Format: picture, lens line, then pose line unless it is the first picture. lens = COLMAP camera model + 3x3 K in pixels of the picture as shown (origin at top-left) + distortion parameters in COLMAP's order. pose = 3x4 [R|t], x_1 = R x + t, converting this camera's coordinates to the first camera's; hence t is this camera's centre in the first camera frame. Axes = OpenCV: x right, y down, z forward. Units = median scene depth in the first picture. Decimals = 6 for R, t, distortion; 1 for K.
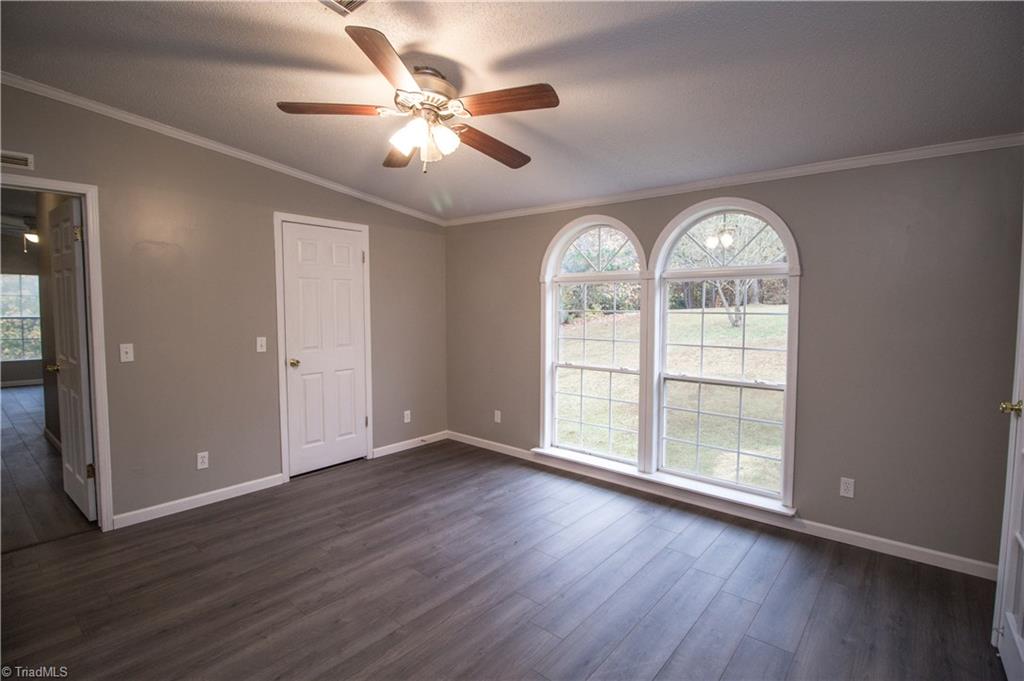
lens RADIAL K [[476.2, 0, 514.2], [0, 476.2, 334.2], [0, 0, 1]] dist [-0.002345, -0.011831]
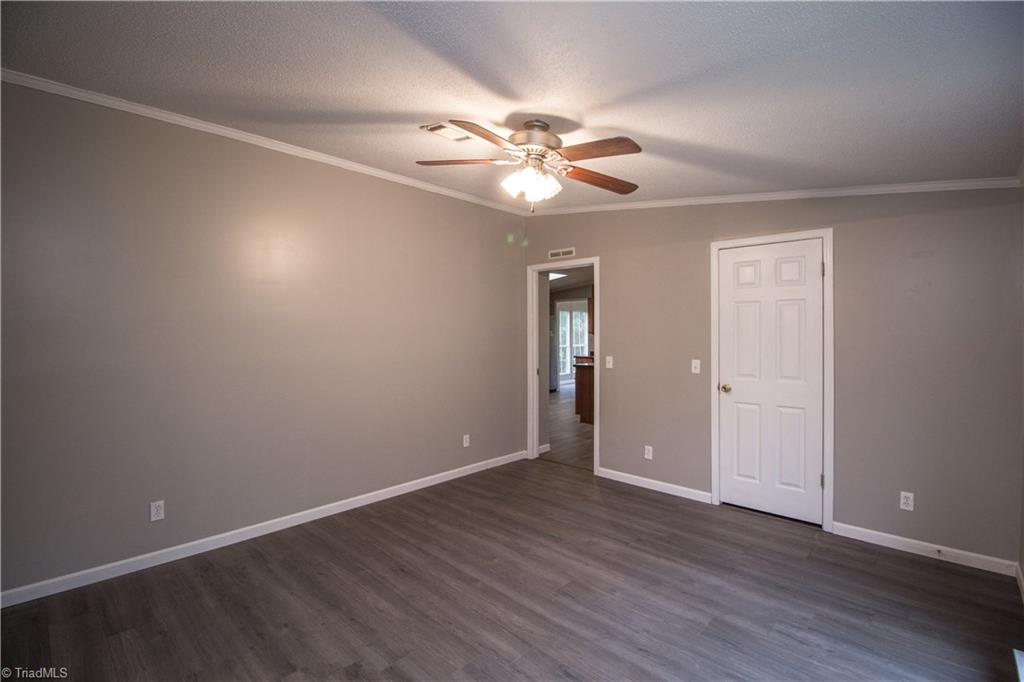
lens RADIAL K [[476.2, 0, 514.2], [0, 476.2, 334.7], [0, 0, 1]] dist [-0.002345, -0.011831]
pose [[-0.054999, 0.002778, -0.998483, 0.660209], [-0.062272, 0.998040, 0.006207, -0.035854], [0.996543, 0.062519, -0.054719, 0.717042]]
